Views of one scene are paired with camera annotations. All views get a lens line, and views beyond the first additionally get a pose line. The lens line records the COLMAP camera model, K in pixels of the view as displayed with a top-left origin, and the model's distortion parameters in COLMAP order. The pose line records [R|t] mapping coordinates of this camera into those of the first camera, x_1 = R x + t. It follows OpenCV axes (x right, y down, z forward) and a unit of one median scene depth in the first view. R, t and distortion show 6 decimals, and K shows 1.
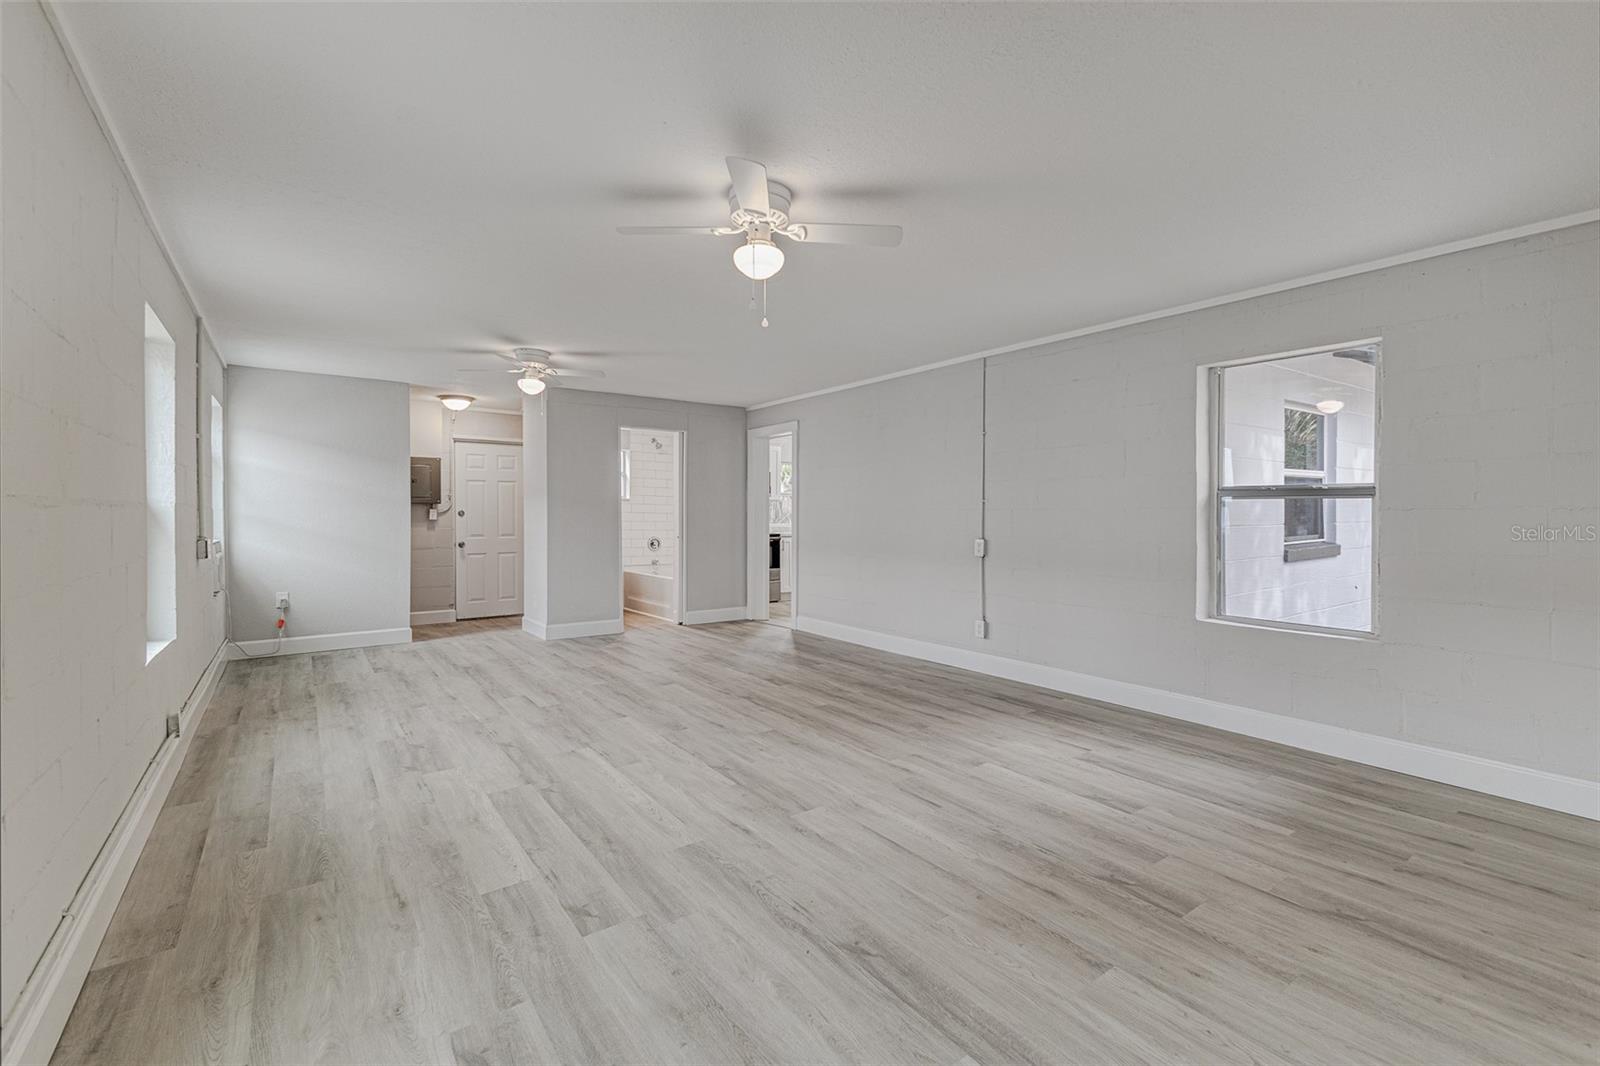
lens RADIAL K [[698.7, 0, 789.3], [0, 698.7, 523.3], [0, 0, 1]] dist [0.010963, -0.003426]
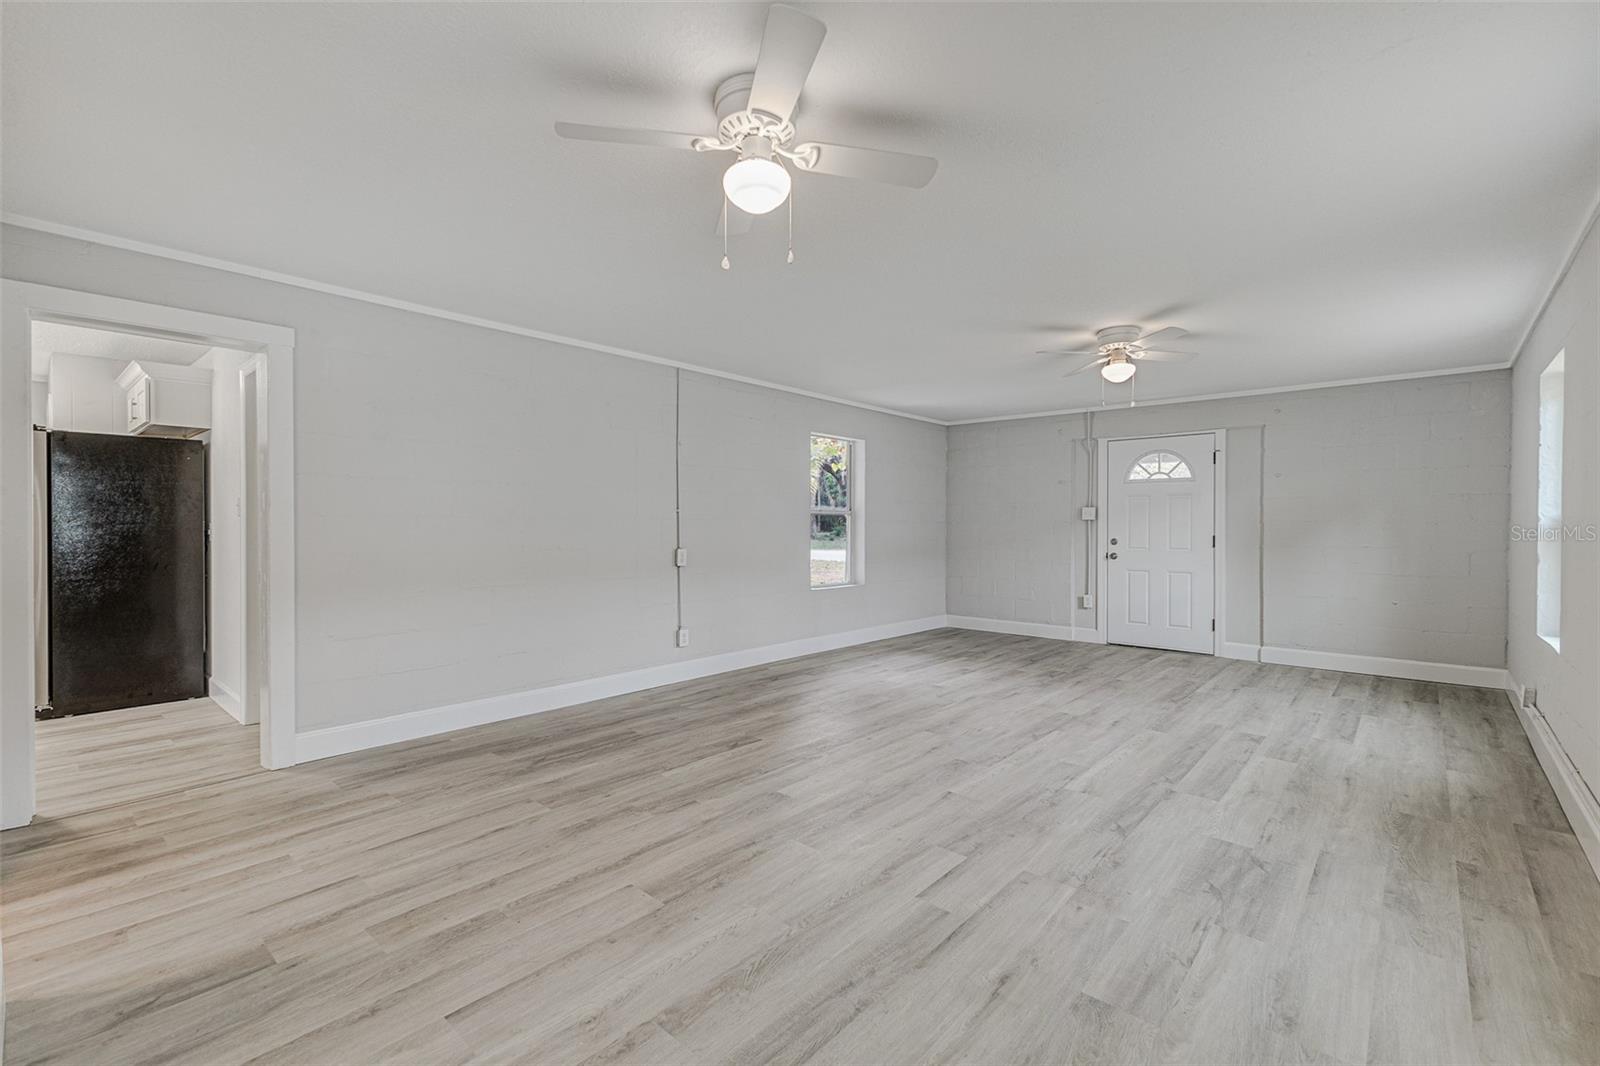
lens RADIAL K [[698.7, 0, 806.4], [0, 698.7, 530.8], [0, 0, 1]] dist [0.010963, -0.003426]
pose [[-0.238291, -0.011268, 0.971128, -1.141469], [0.010685, 0.999842, 0.014223, -0.023173], [-0.971135, 0.013766, -0.238133, 1.630530]]
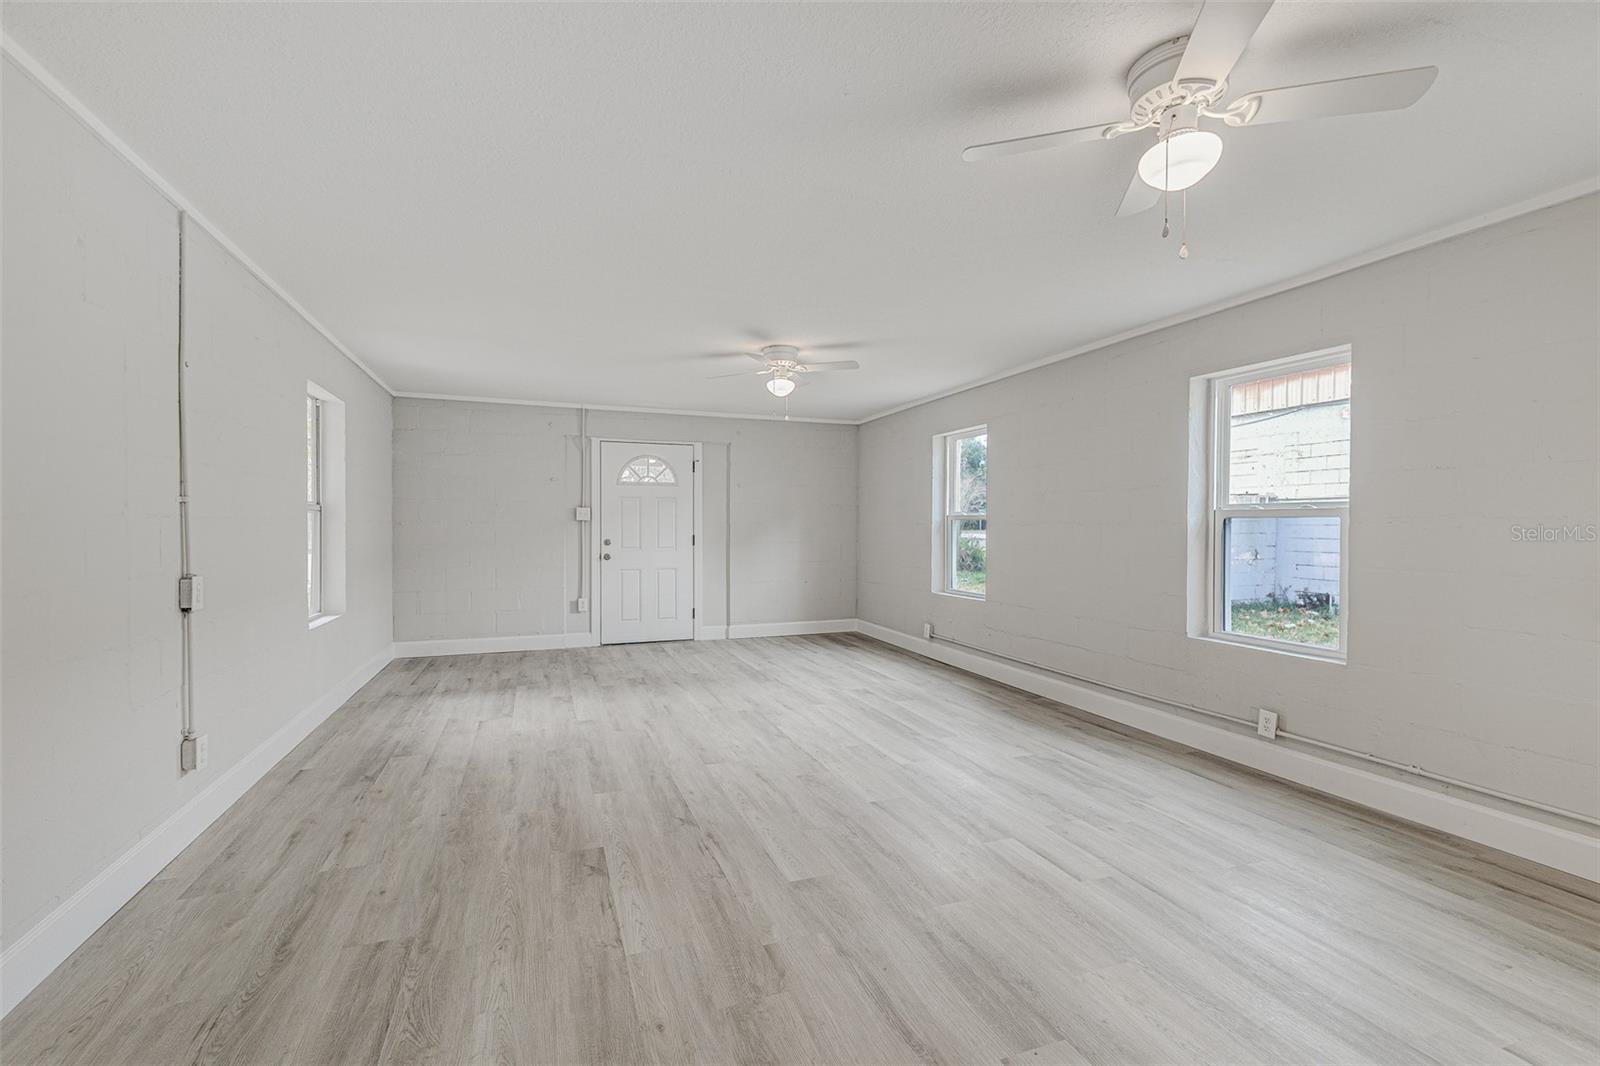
lens RADIAL K [[698.7, 0, 804.4], [0, 698.7, 529.1], [0, 0, 1]] dist [0.010963, -0.003426]
pose [[-0.970097, -0.004540, 0.242674, -0.420302], [0.000313, 0.999801, 0.019955, -0.031941], [-0.242716, 0.019434, -0.969903, 2.120808]]
